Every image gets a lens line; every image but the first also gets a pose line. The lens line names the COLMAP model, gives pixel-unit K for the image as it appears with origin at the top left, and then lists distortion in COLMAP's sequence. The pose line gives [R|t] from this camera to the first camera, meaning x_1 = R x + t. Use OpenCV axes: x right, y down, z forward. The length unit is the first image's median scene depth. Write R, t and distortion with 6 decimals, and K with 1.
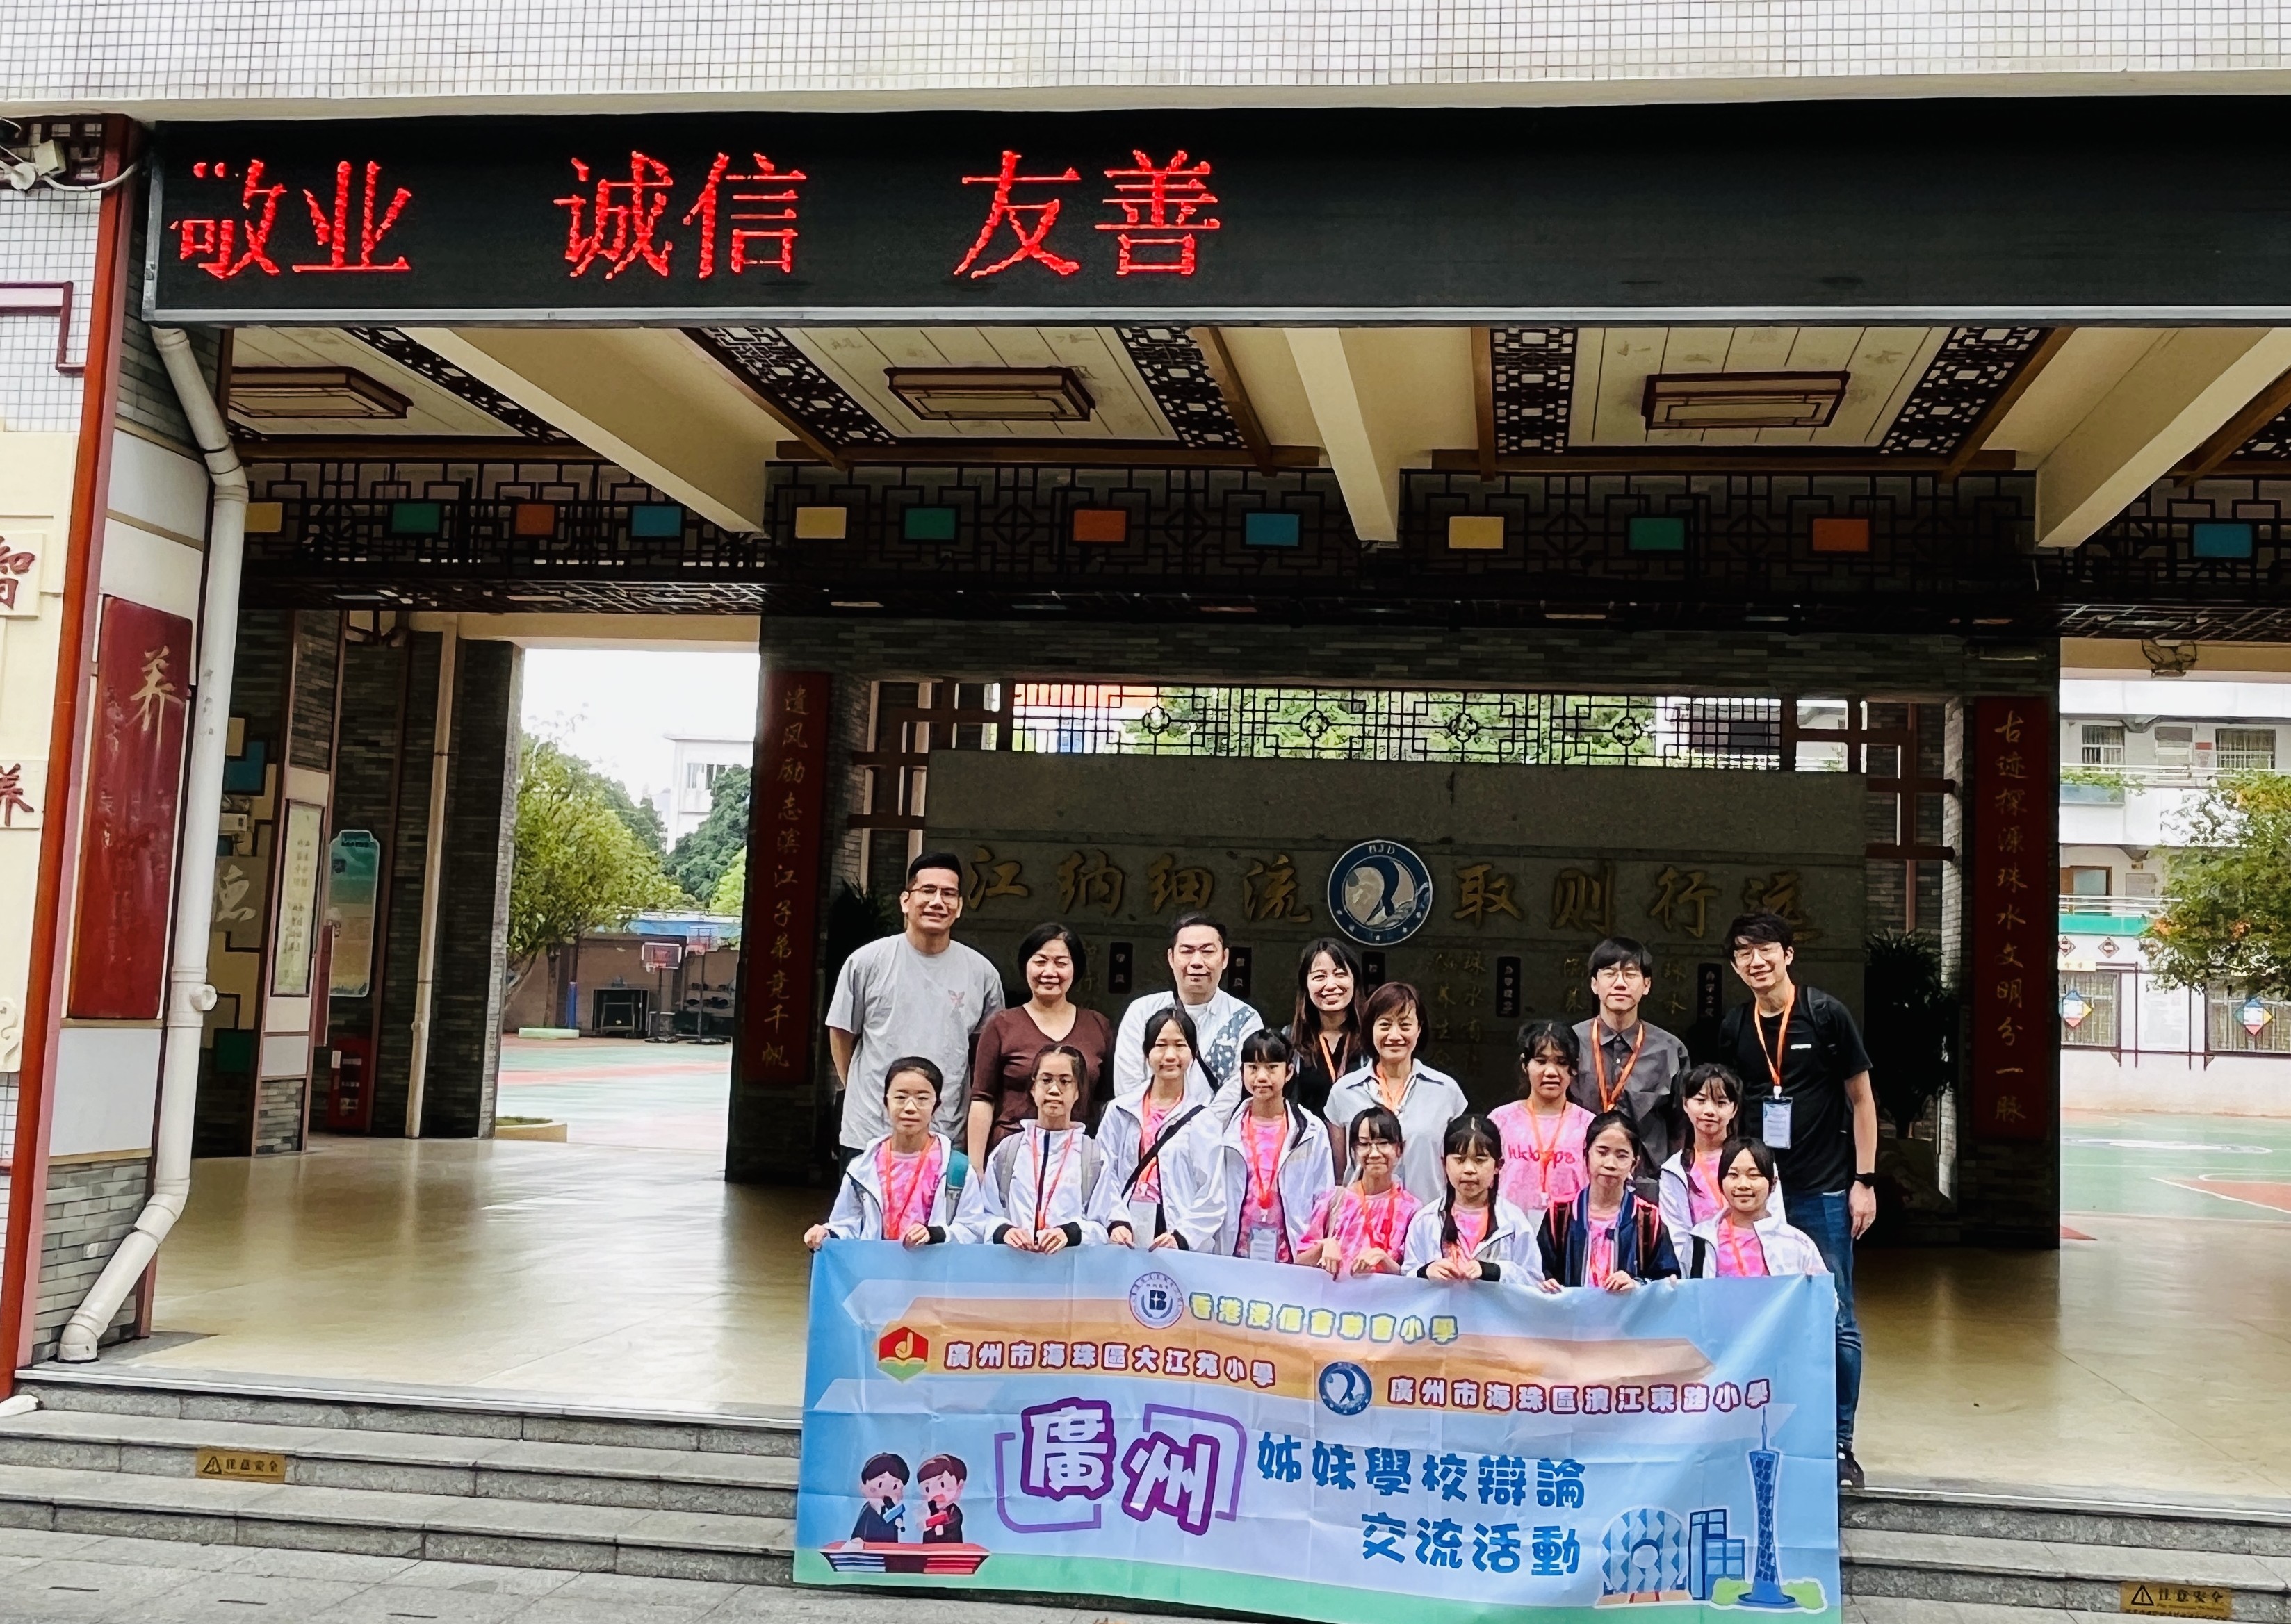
lens RADIAL K [[2079.9, 0, 1295.9], [0, 2079.9, 817.5], [0, 0, 1]] dist [0.000748, -0.006268]
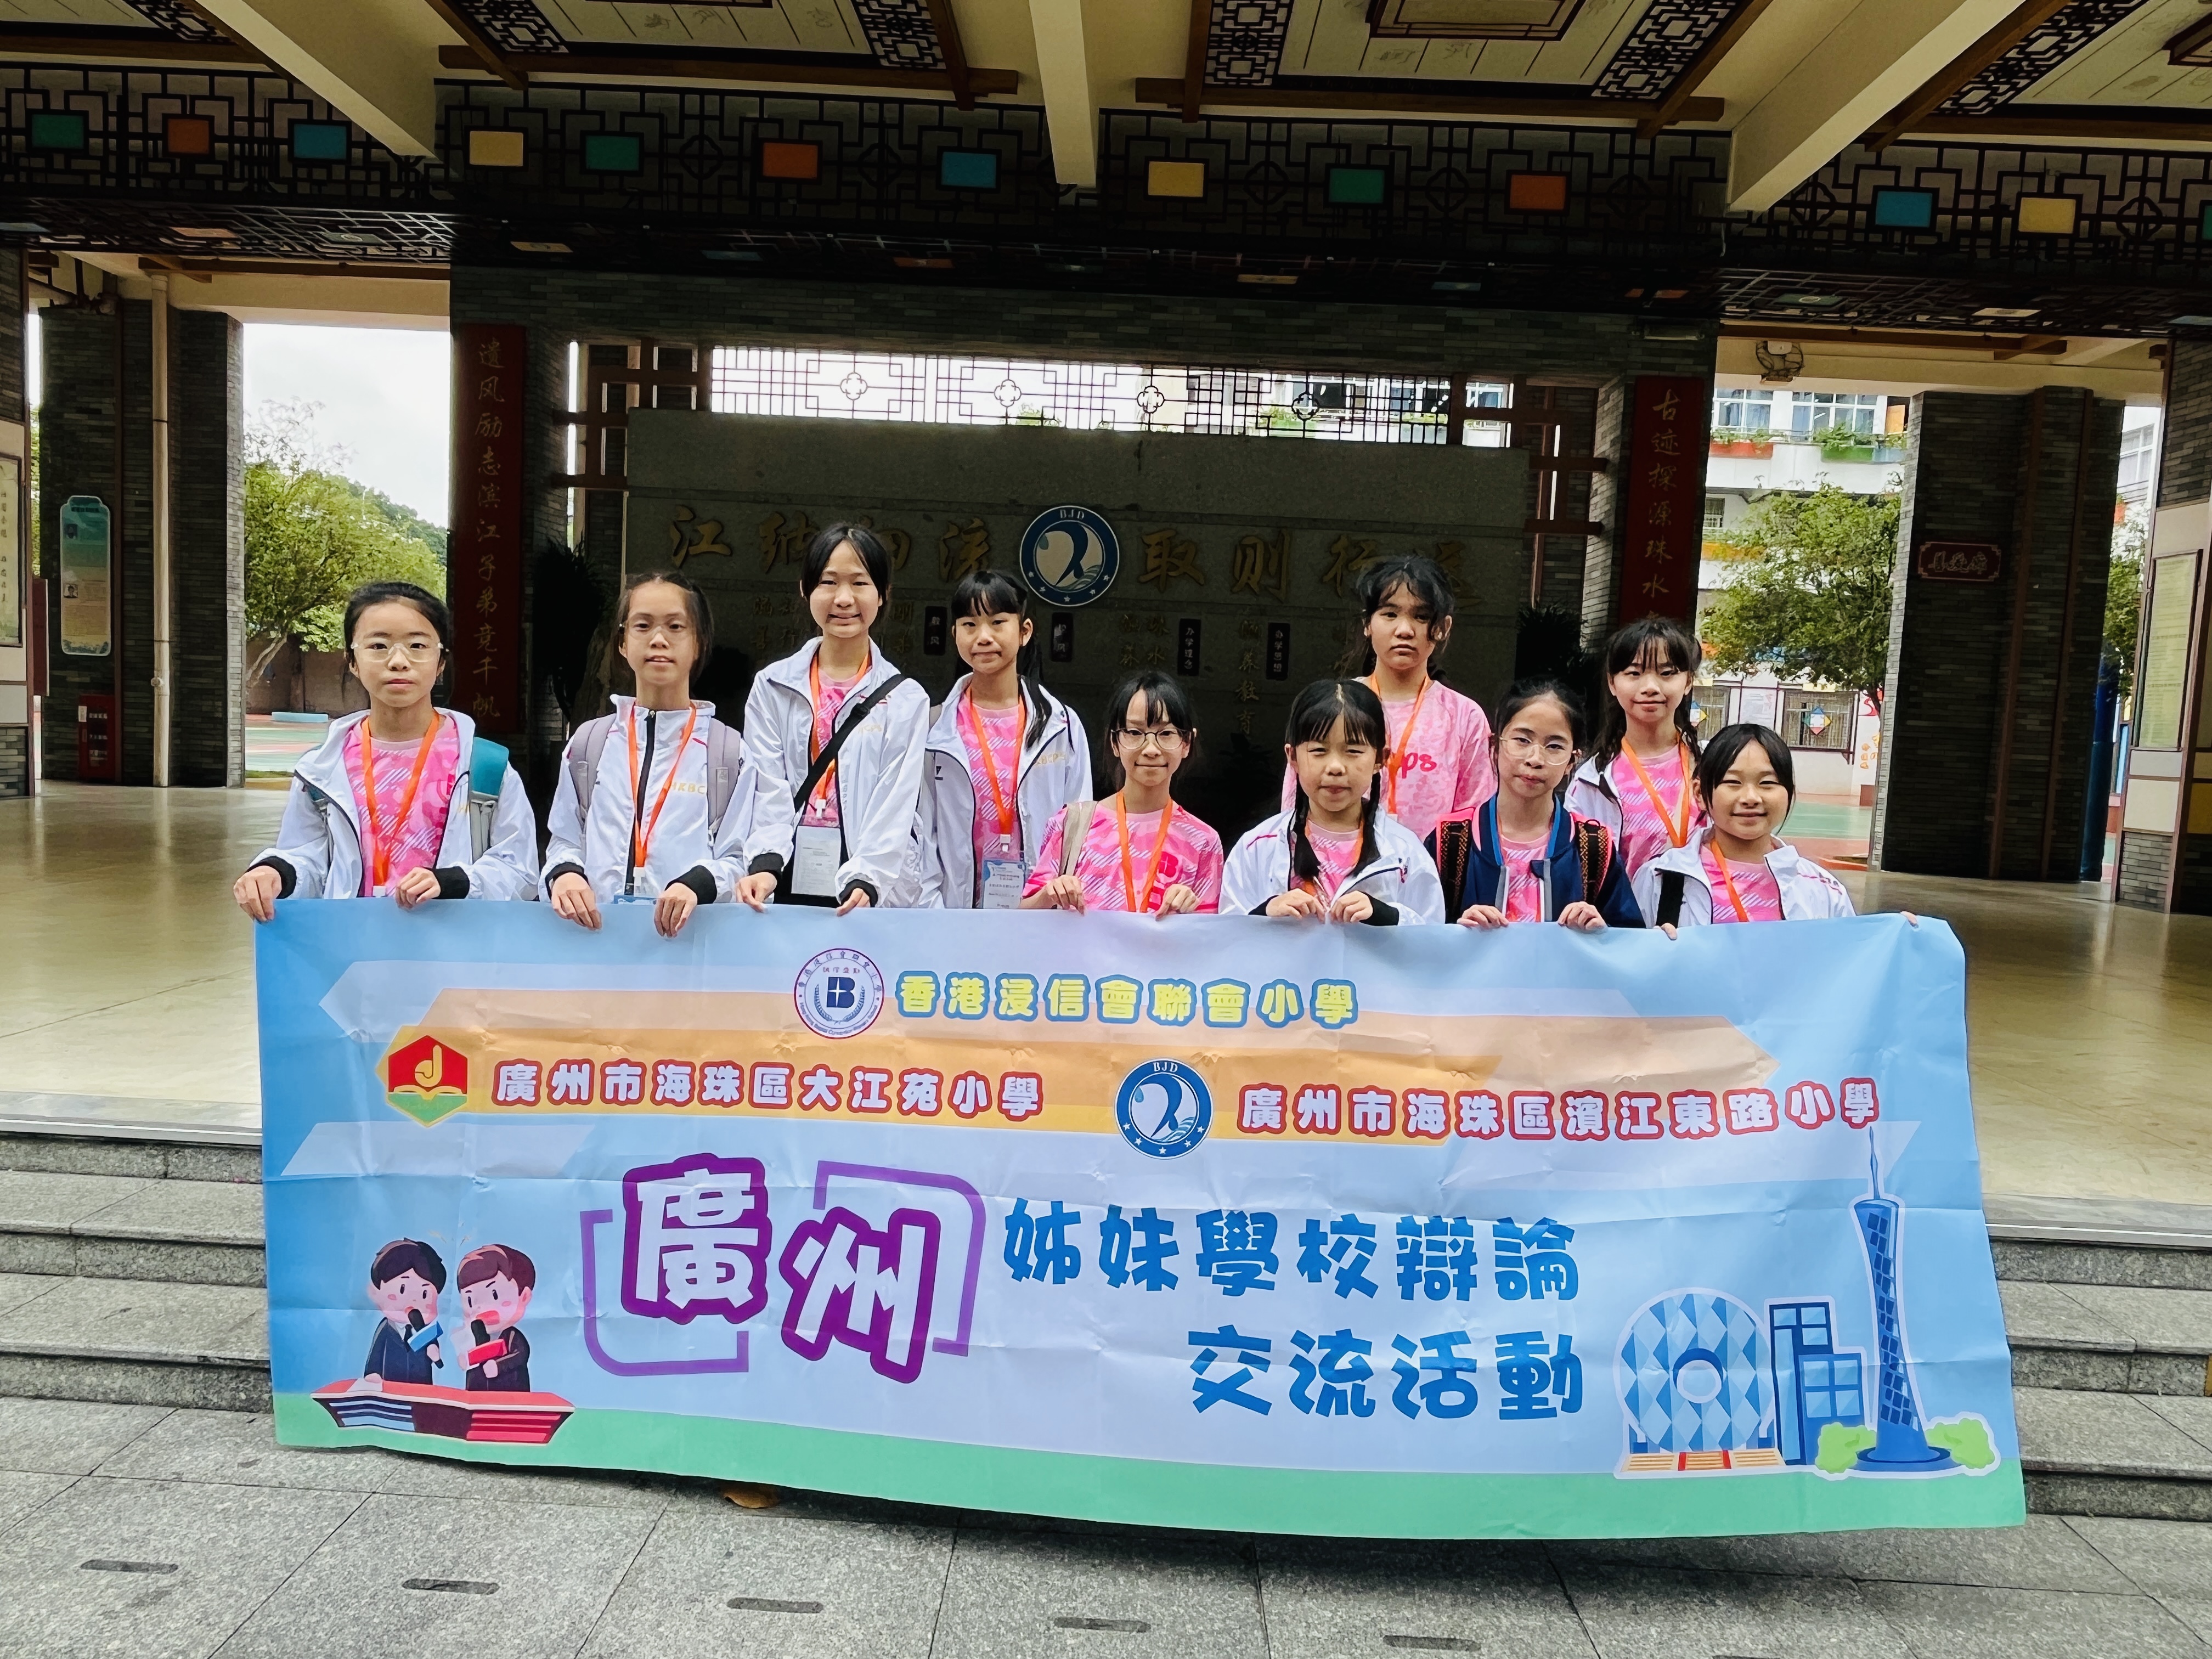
lens RADIAL K [[1473.6, 0, 1114.9], [0, 1473.6, 840.3], [0, 0, 1]] dist [-0.006698, -0.000064]
pose [[0.995214, 0.002254, 0.097691, -0.009825], [-0.019127, 0.984888, 0.172130, 0.052010], [-0.095827, -0.173175, 0.980218, 0.257034]]
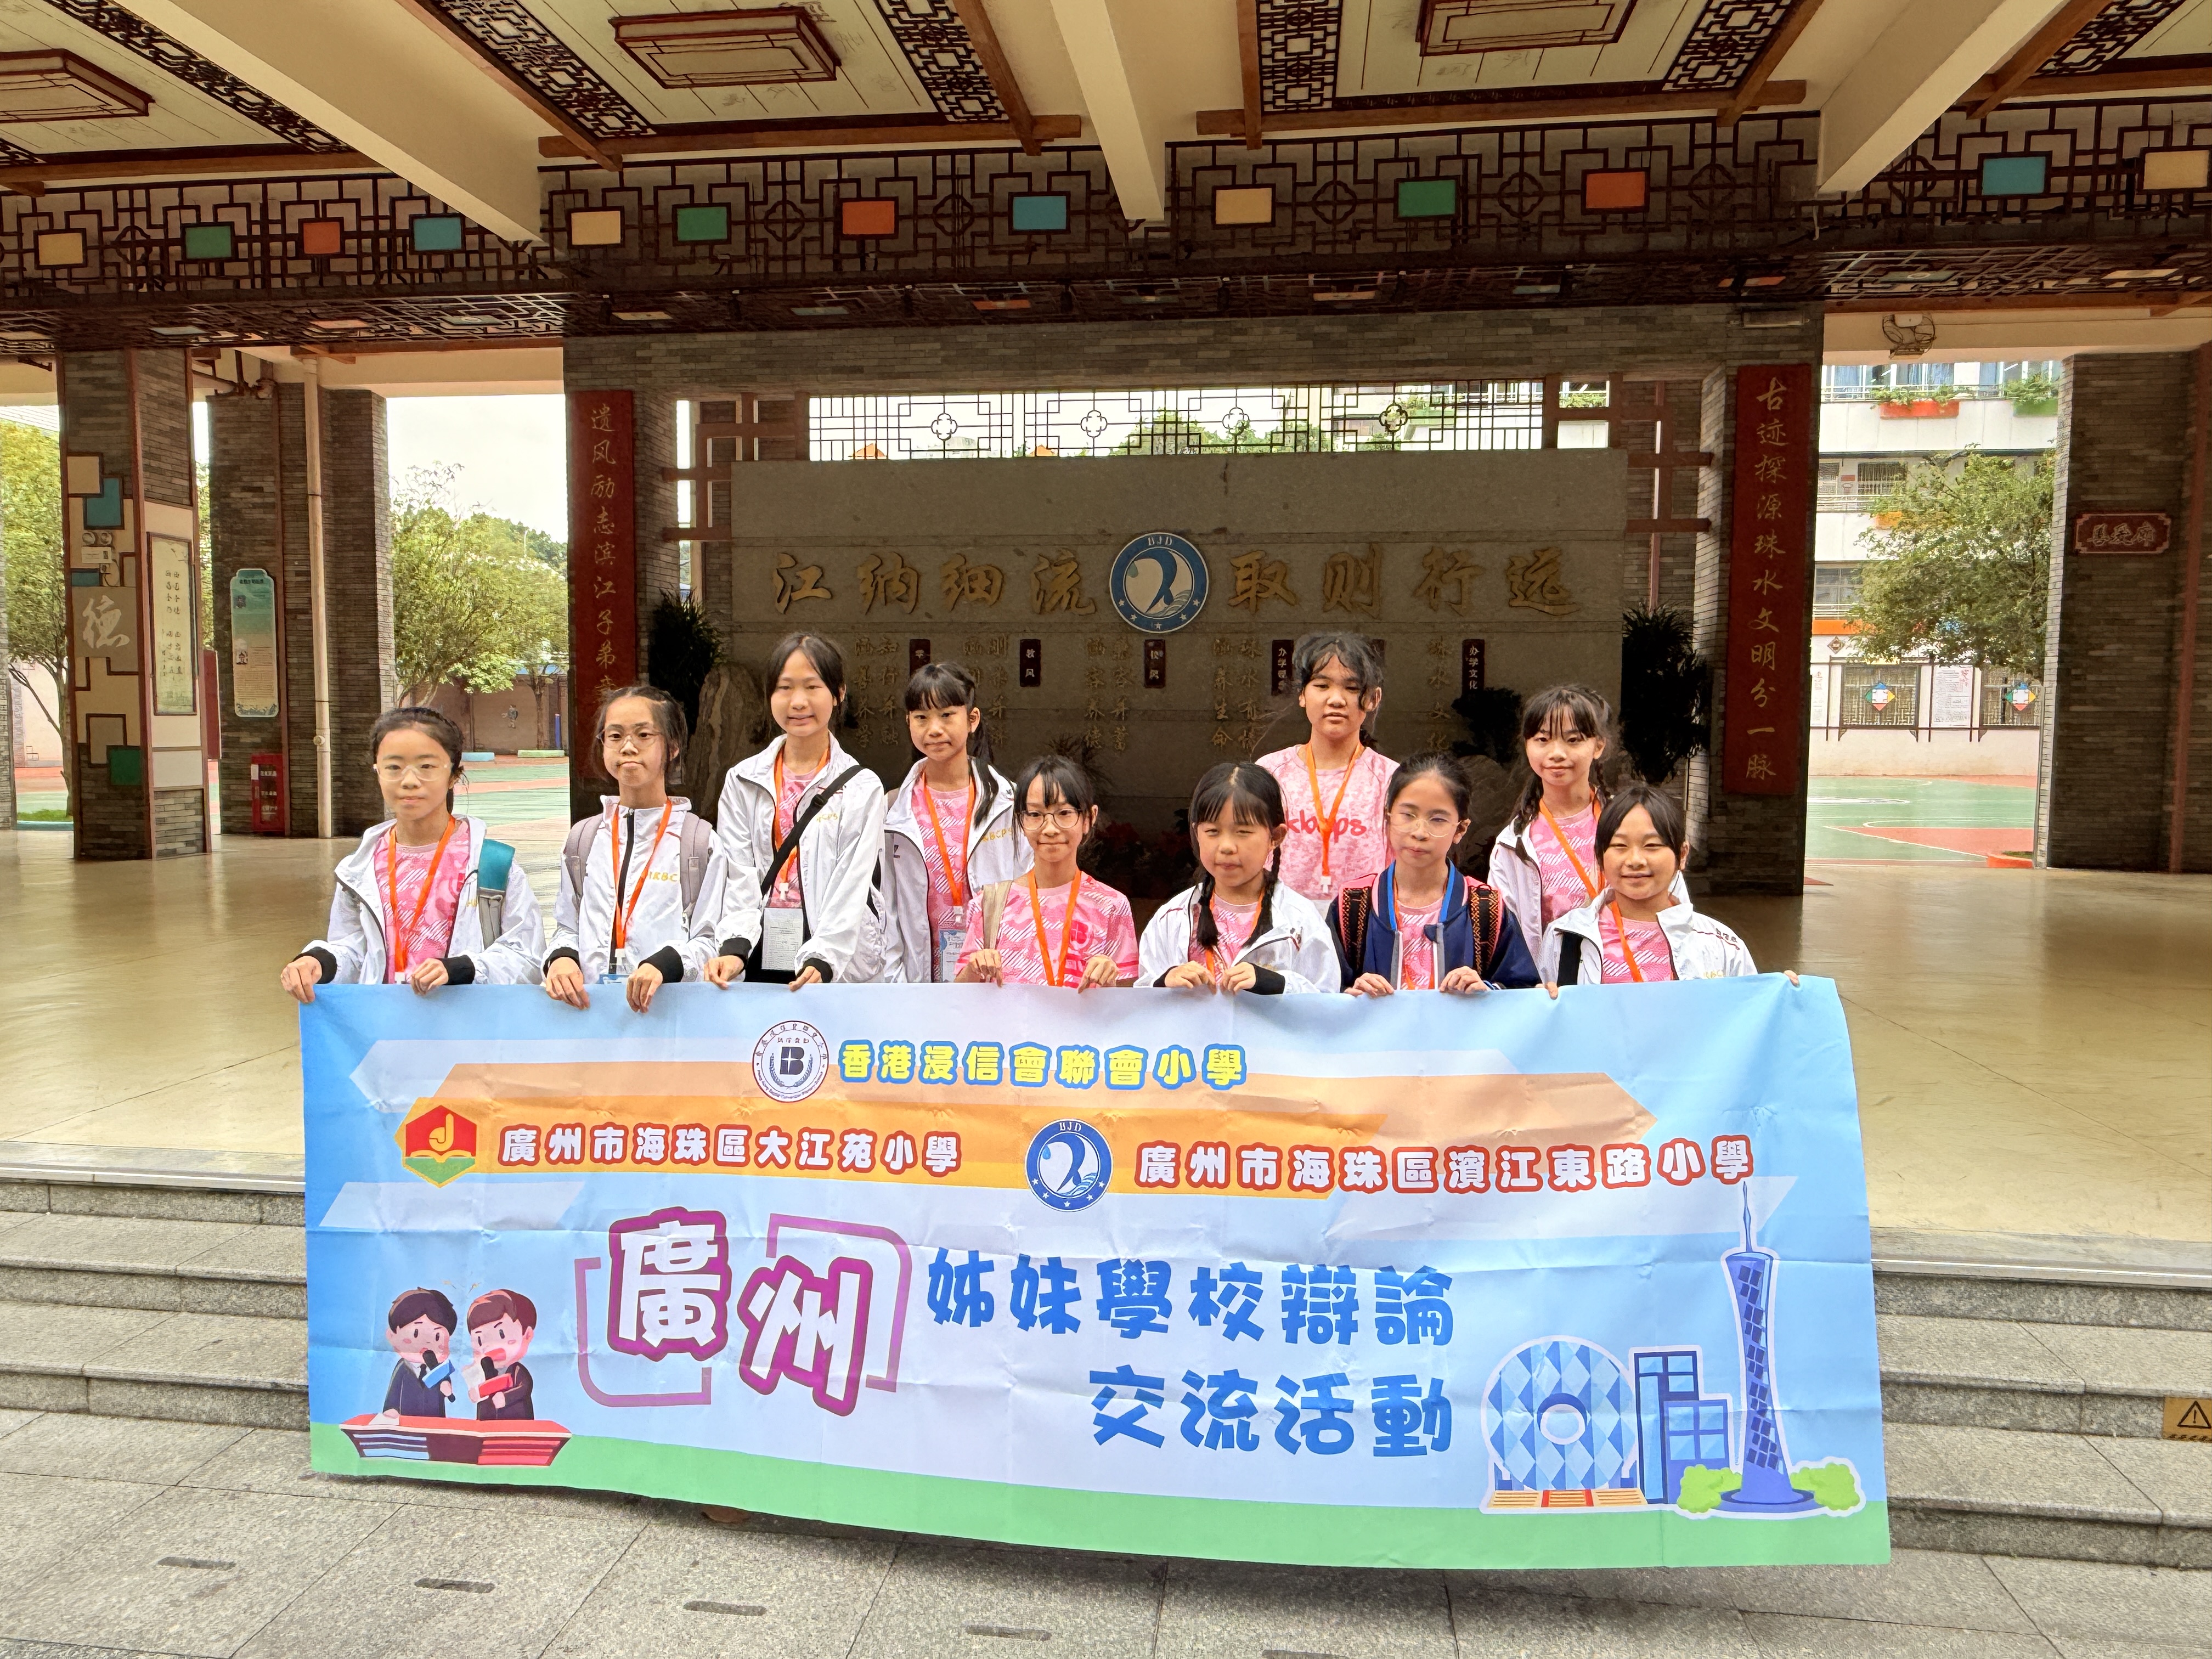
lens RADIAL K [[1513.1, 0, 1106.0], [0, 1513.1, 829.5], [0, 0, 1]] dist [0.002476, -0.005572]
pose [[0.999409, -0.029679, -0.017364, 0.024296], [0.032077, 0.986613, 0.159895, 0.038228], [0.012386, -0.160357, 0.986981, 0.234148]]
